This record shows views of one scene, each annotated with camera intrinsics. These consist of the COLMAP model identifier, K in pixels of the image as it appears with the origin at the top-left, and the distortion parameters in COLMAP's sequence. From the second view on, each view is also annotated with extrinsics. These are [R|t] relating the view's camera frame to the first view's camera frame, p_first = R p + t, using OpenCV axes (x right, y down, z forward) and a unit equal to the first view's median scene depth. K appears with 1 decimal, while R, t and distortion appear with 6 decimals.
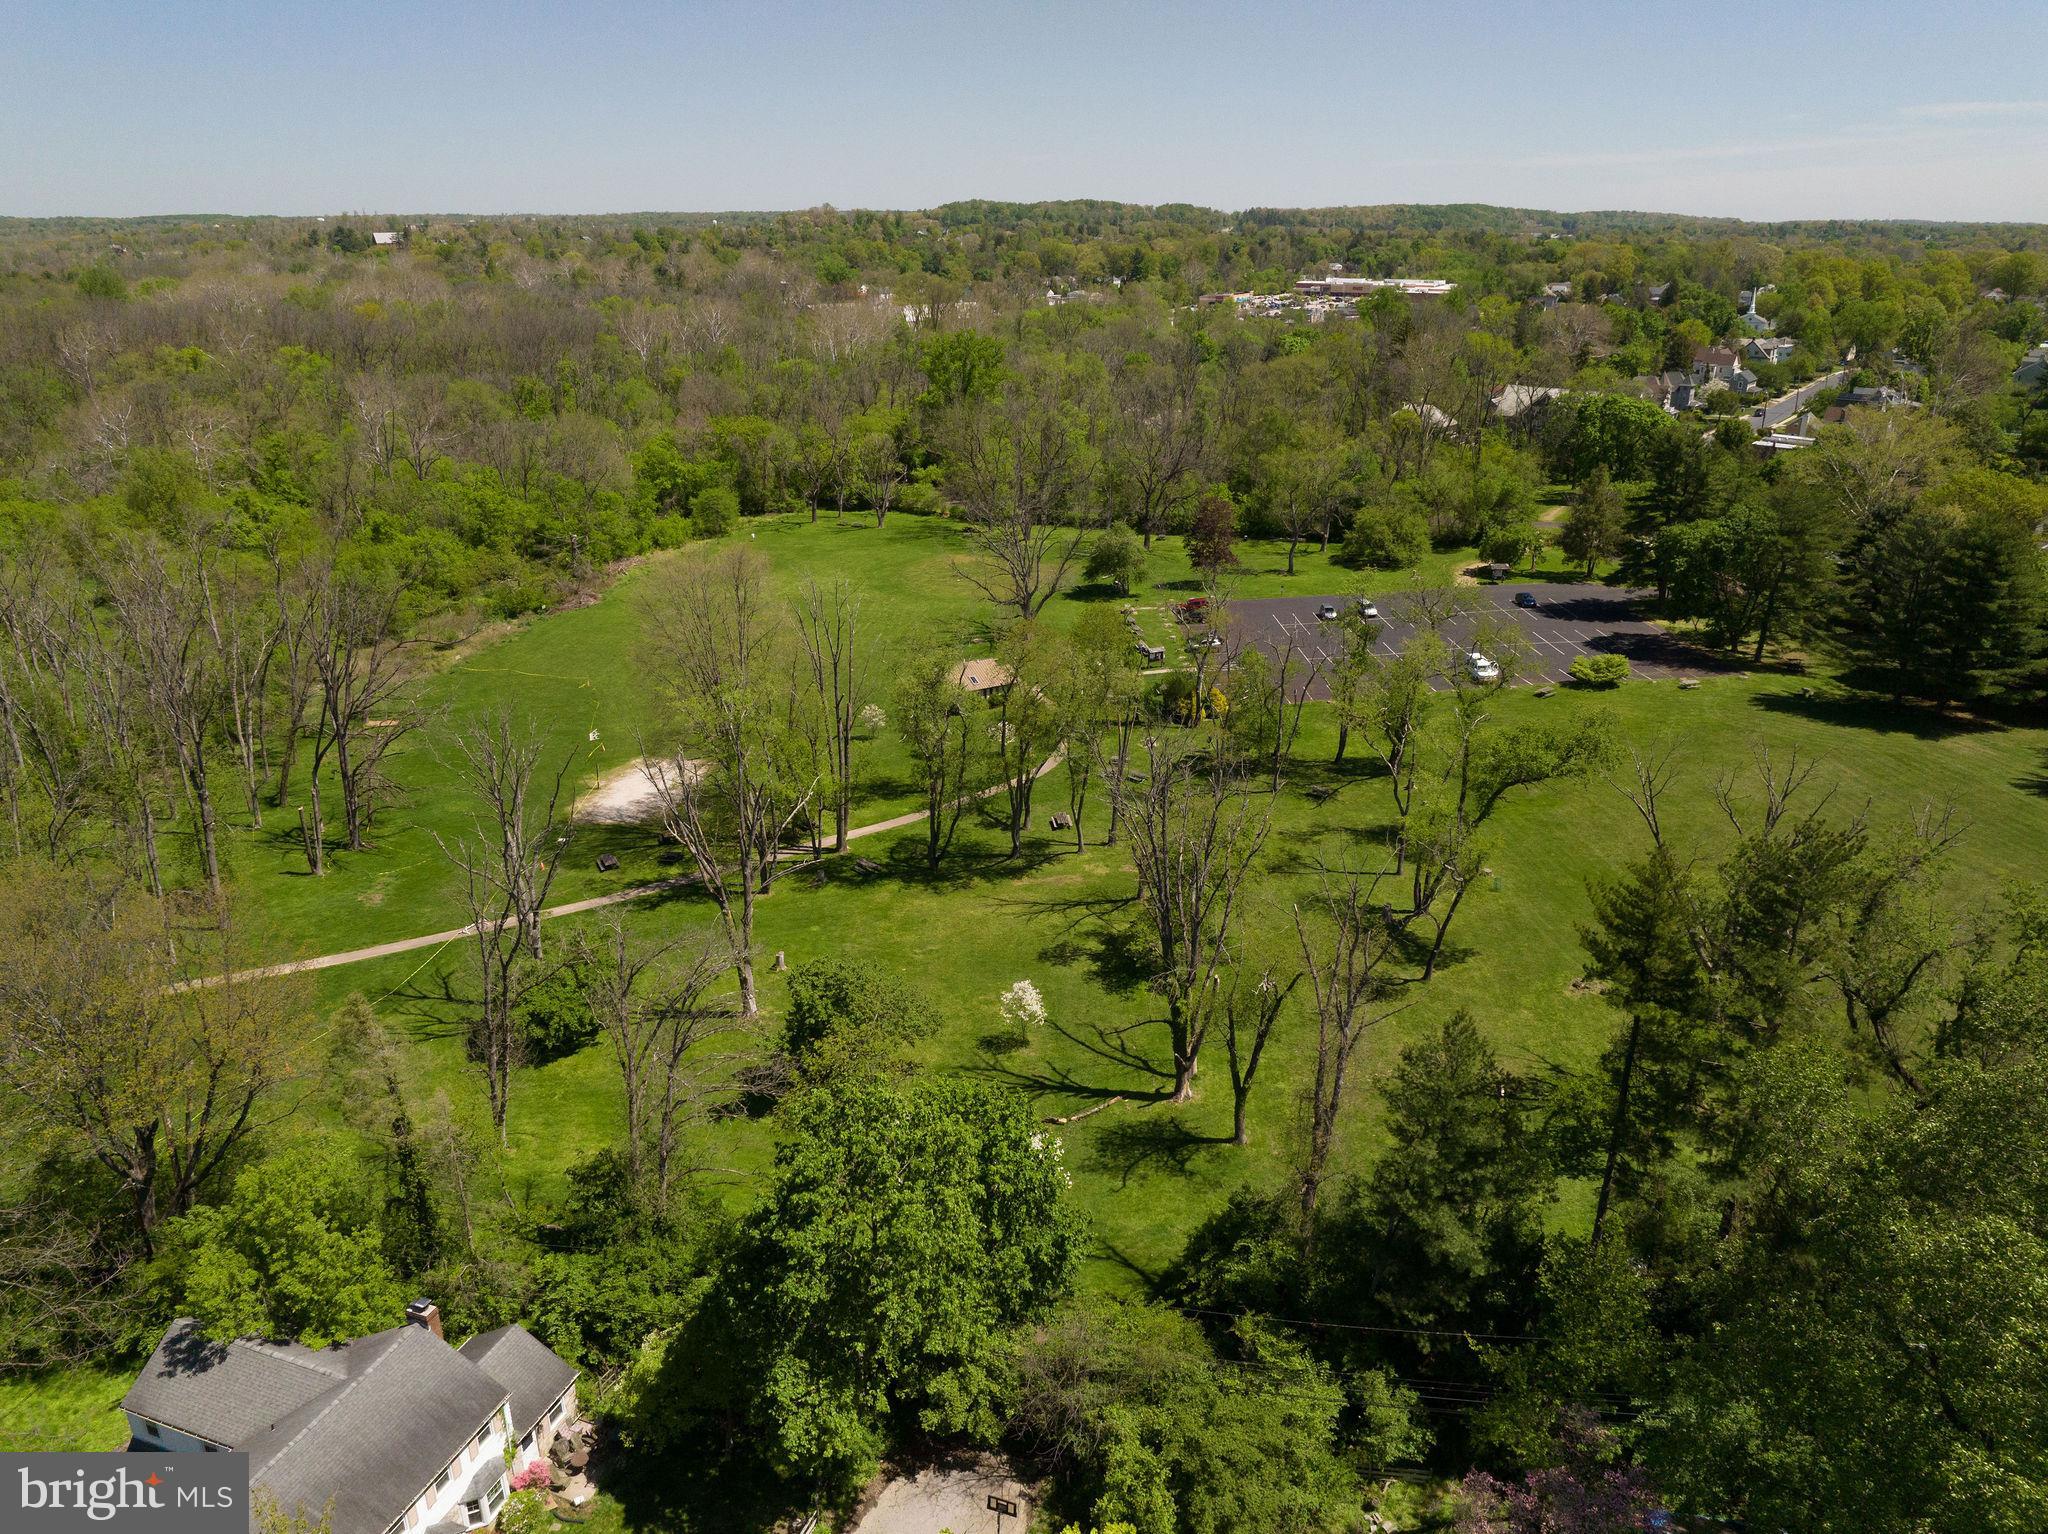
lens RADIAL K [[1451.3, 0, 1034.5], [0, 1451.3, 764.8], [0, 0, 1]] dist [-0.043436, 0.005952]
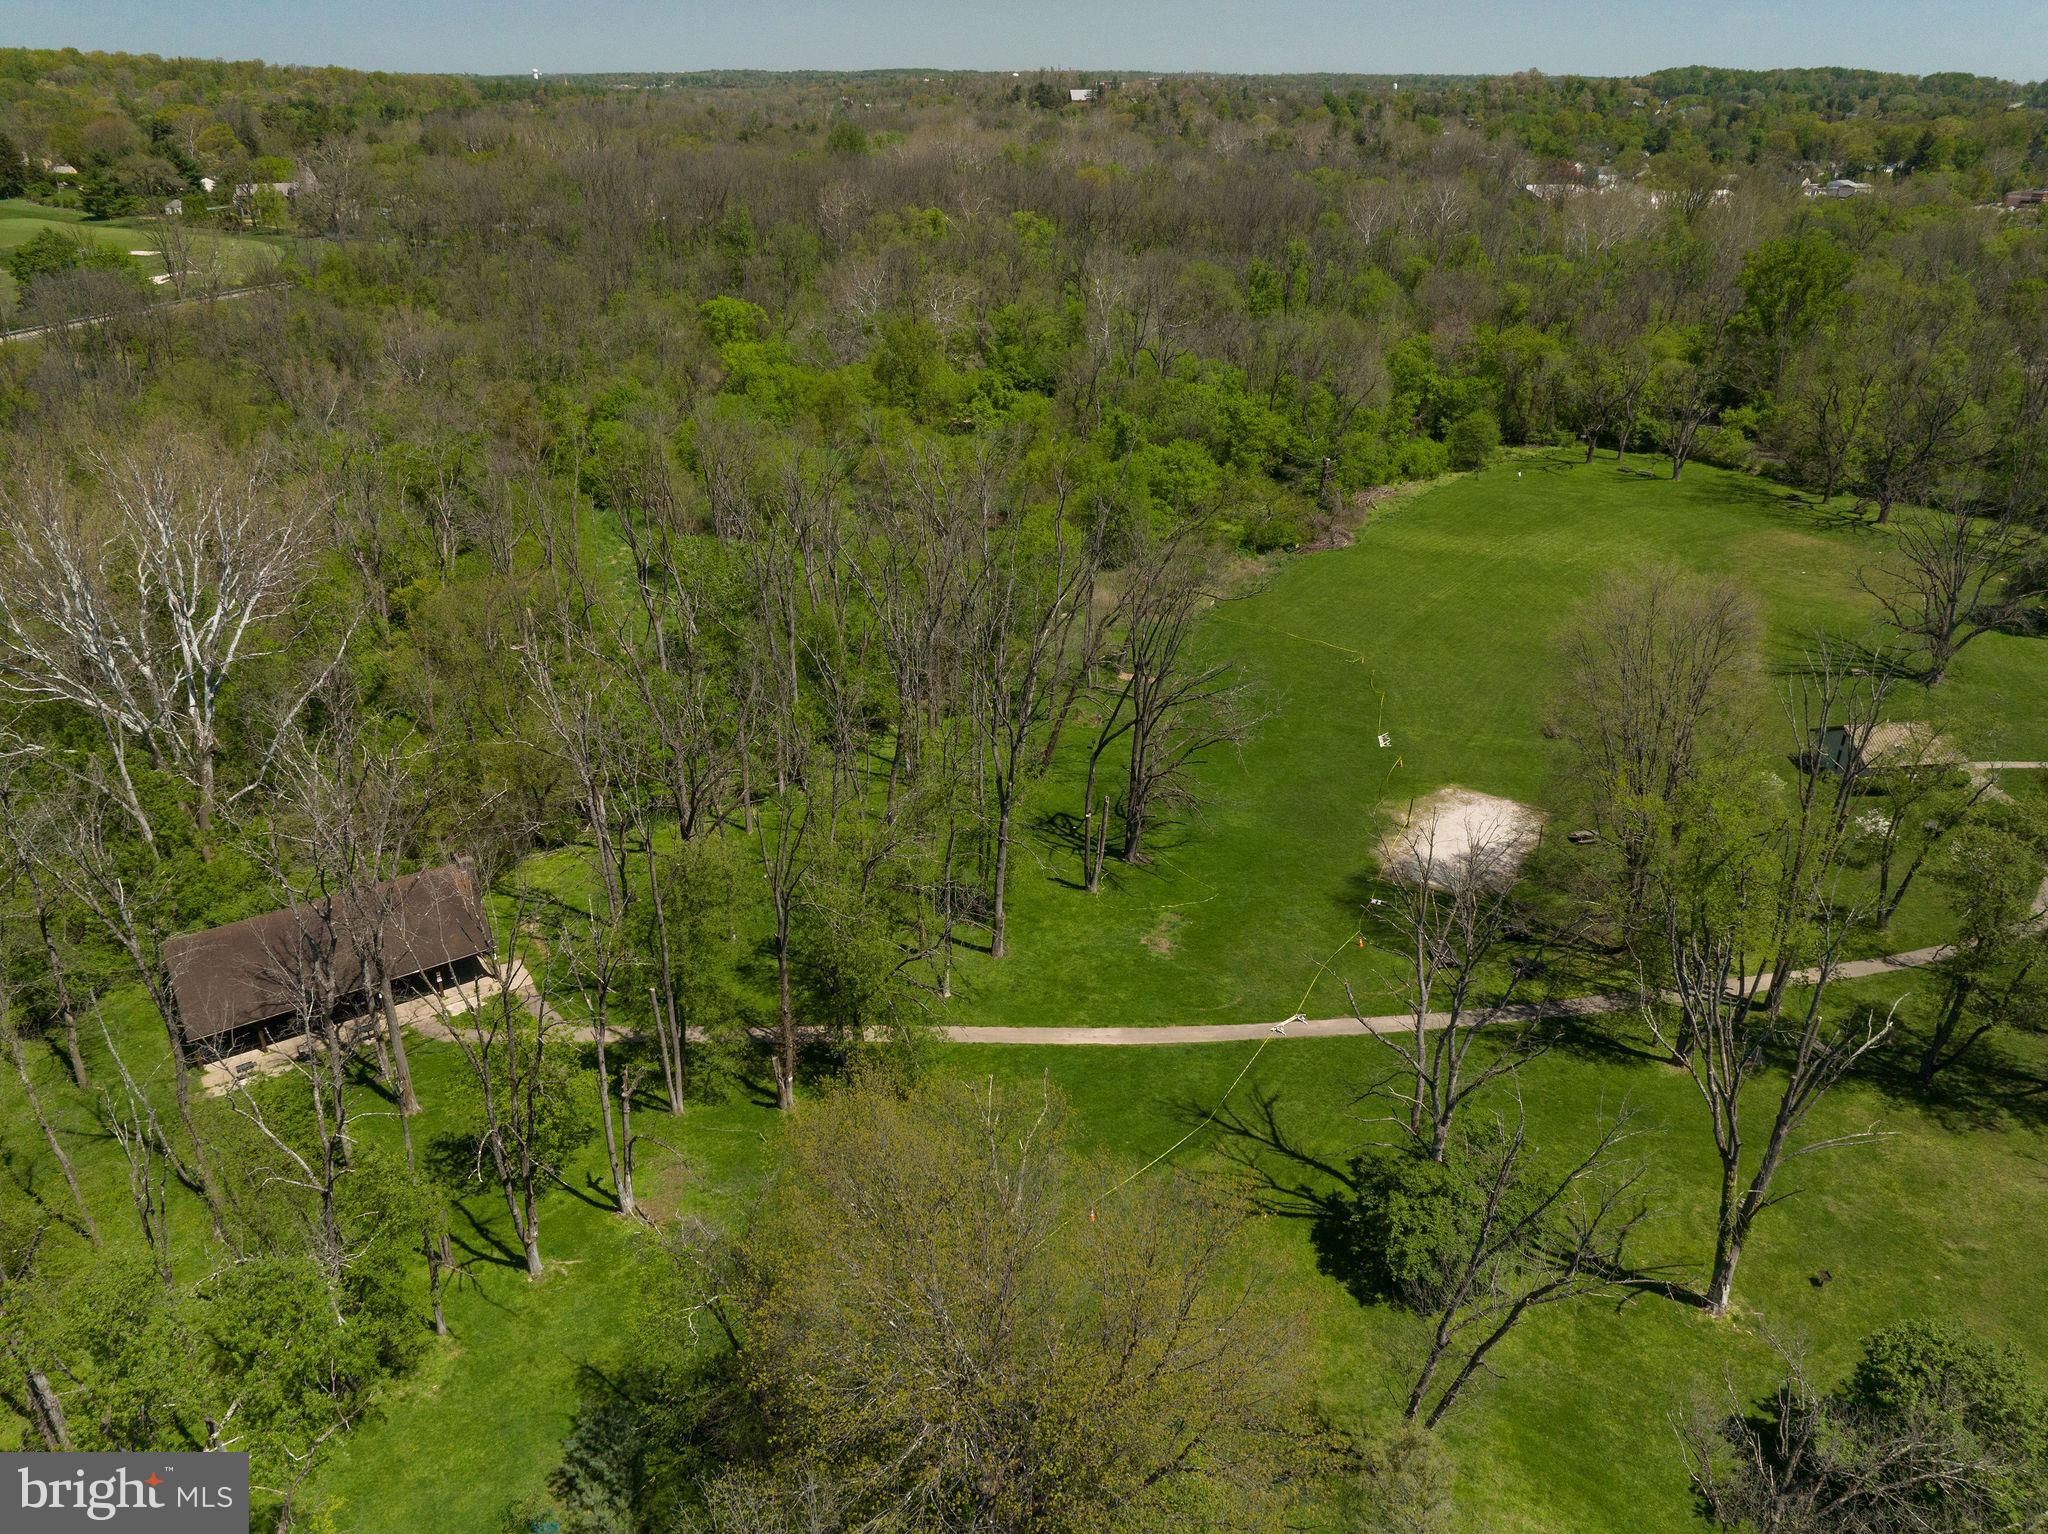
lens RADIAL K [[1494.9, 0, 1026.7], [0, 1494.9, 775.4], [0, 0, 1]] dist [-0.088921, 0.060999]
pose [[0.909397, 0.179582, -0.375164, -0.092598], [-0.149018, 0.982785, 0.109216, -0.033827], [0.388319, -0.043415, 0.920502, 0.079492]]
